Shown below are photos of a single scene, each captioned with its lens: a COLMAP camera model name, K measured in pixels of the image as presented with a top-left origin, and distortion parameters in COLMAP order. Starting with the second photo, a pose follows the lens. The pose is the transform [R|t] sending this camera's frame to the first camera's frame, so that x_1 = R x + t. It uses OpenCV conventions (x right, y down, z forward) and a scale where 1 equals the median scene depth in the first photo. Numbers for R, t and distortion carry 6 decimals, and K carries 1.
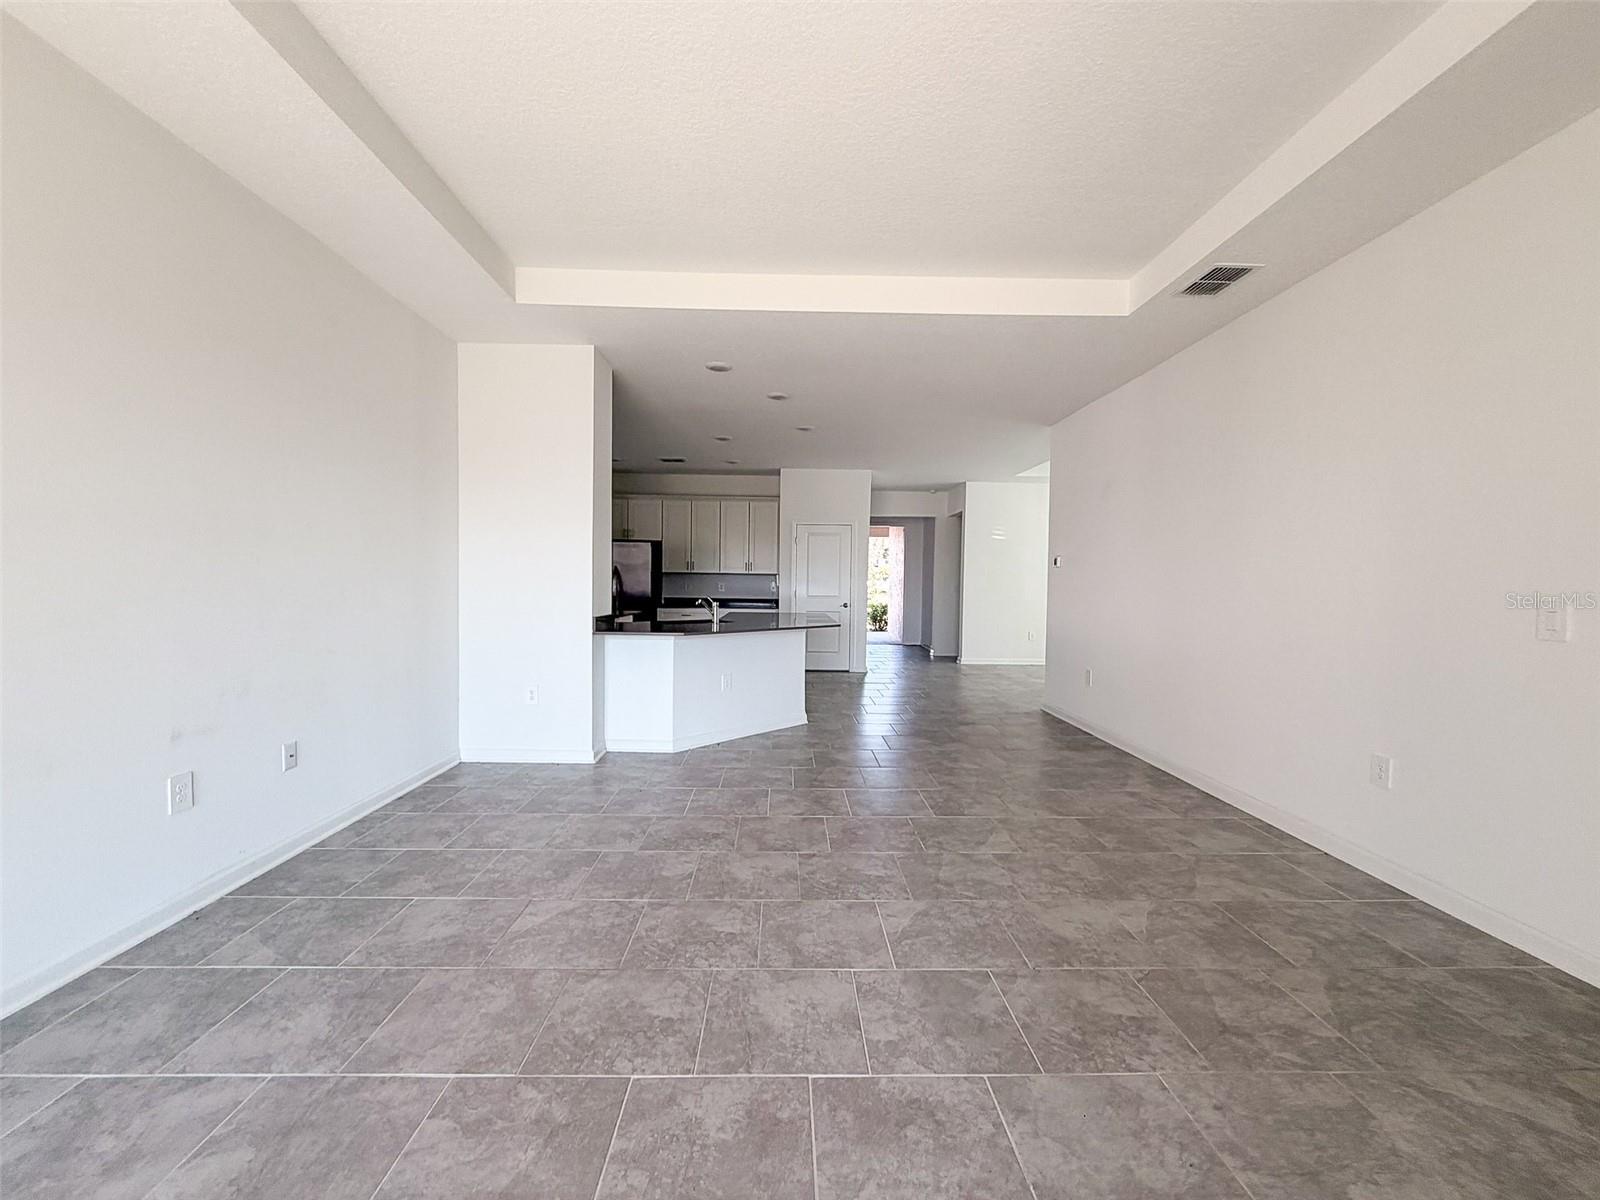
lens RADIAL K [[638.0, 0, 798.1], [0, 638.0, 602.0], [0, 0, 1]] dist [-0.000135, 0.000185]
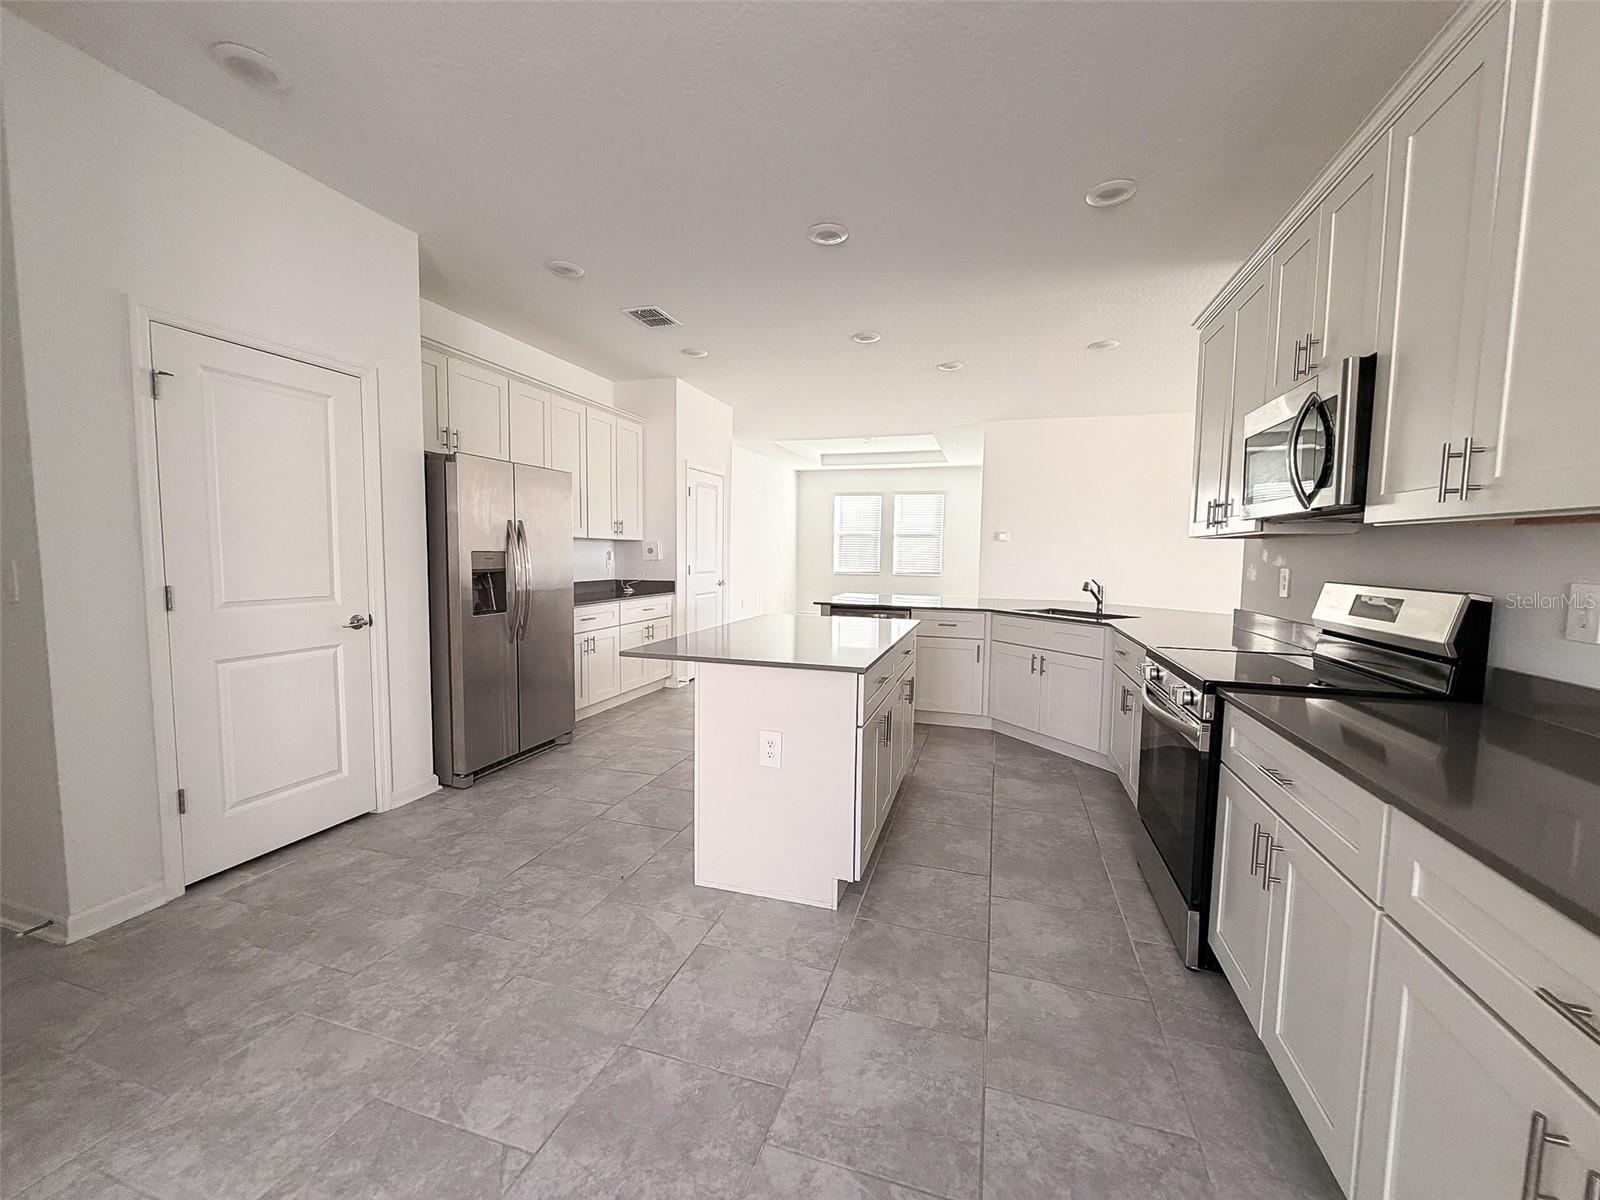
lens RADIAL K [[639.0, 0, 799.8], [0, 639.0, 603.5], [0, 0, 1]] dist [0.001912, -0.000327]
pose [[0.319527, -0.085852, 0.943680, -1.512194], [0.023013, 0.996297, 0.082846, -0.077095], [-0.947298, -0.004755, 0.320319, 1.641305]]
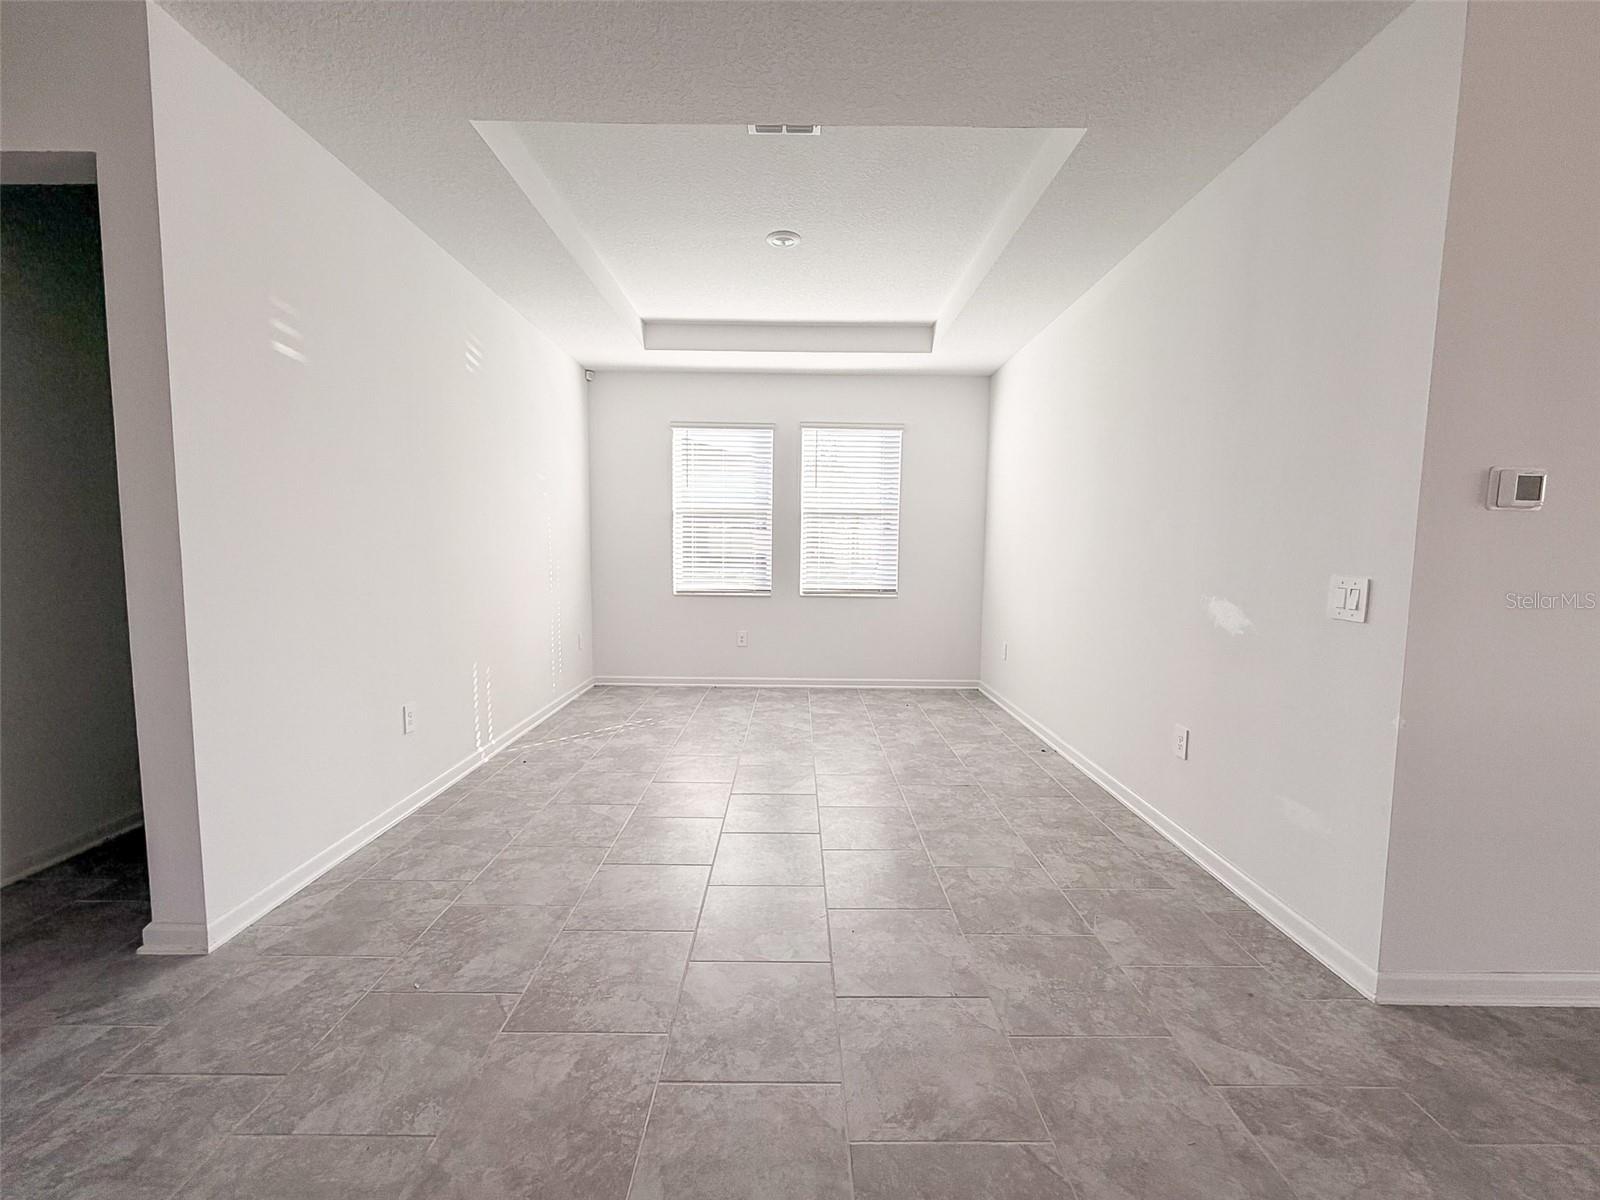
lens RADIAL K [[638.0, 0, 798.1], [0, 638.0, 602.0], [0, 0, 1]] dist [-0.000135, 0.000185]
pose [[0.021197, -0.099777, 0.994784, 0.189880], [0.021227, 0.994828, 0.099329, -0.083197], [-0.999550, 0.019011, 0.023205, 2.215714]]
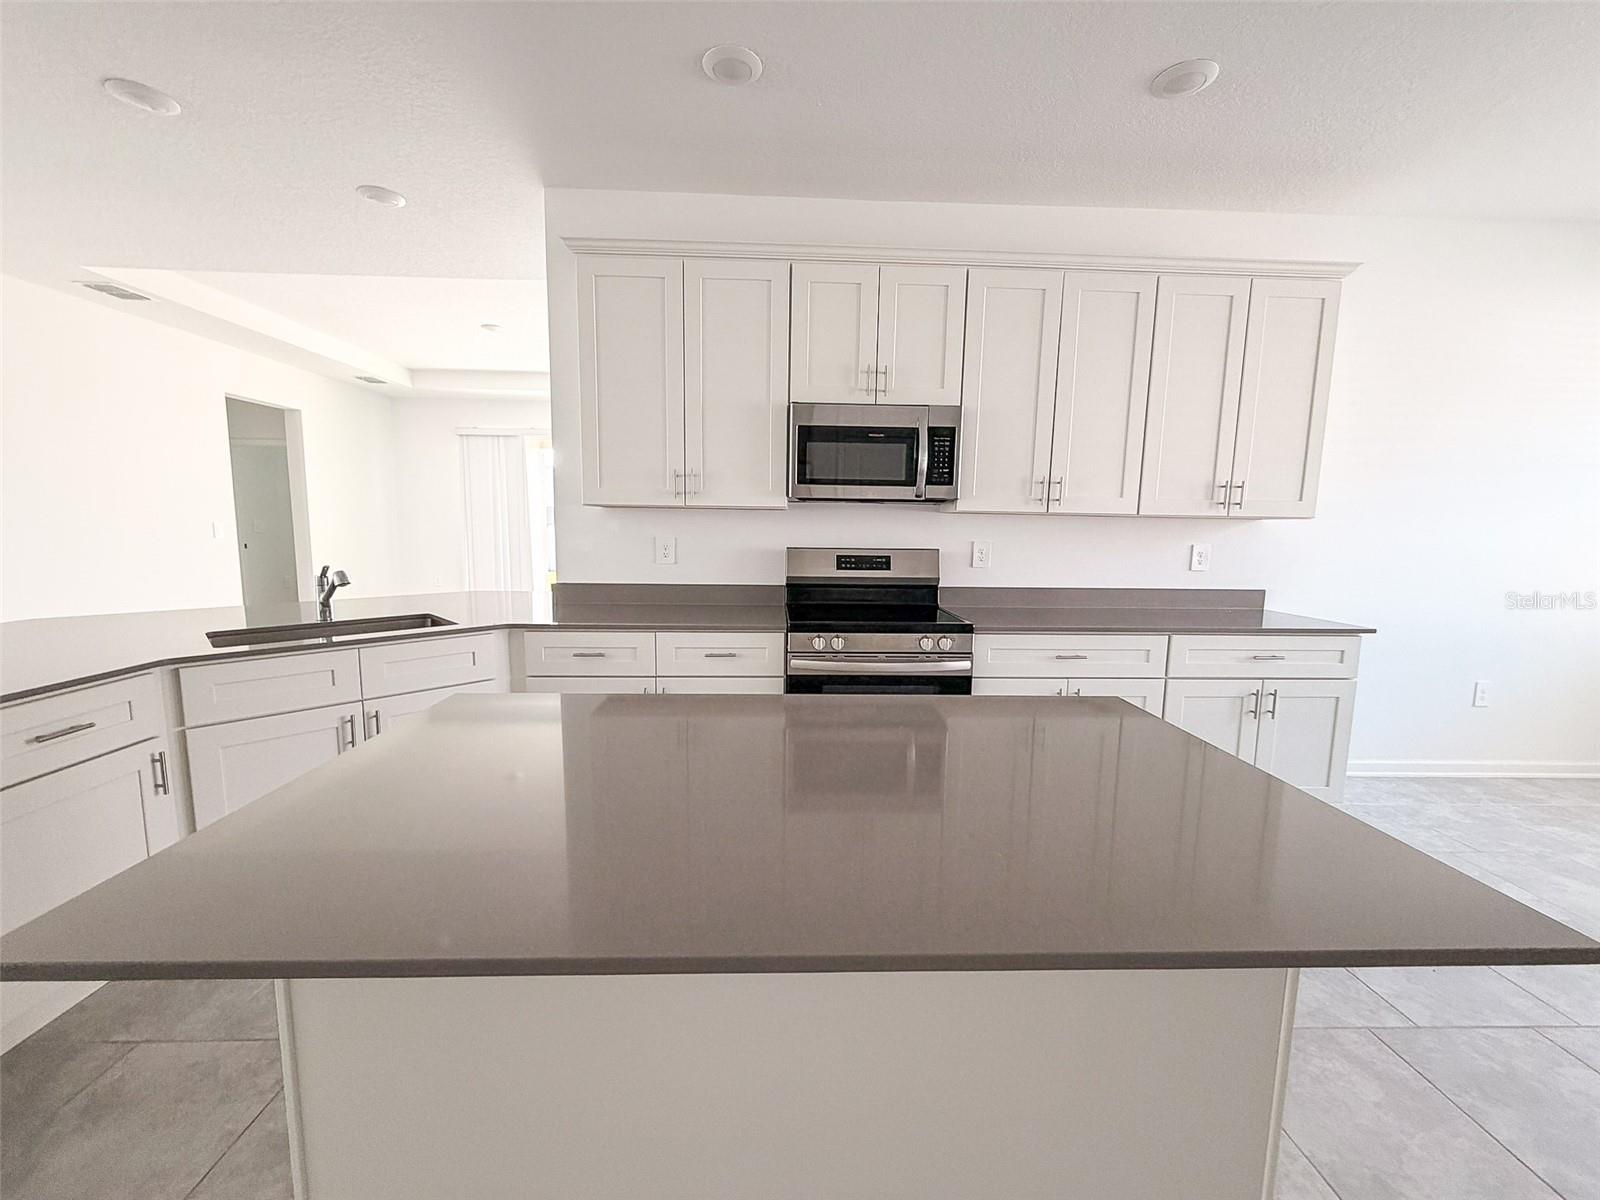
lens RADIAL K [[641.3, 0, 800.9], [0, 641.3, 600.7], [0, 0, 1]] dist [-0.000447, 0.000214]
pose [[-0.999559, -0.026667, -0.013068, -0.715233], [-0.028350, 0.987896, 0.152506, -0.092874], [0.008843, 0.152810, -0.988216, 2.198248]]
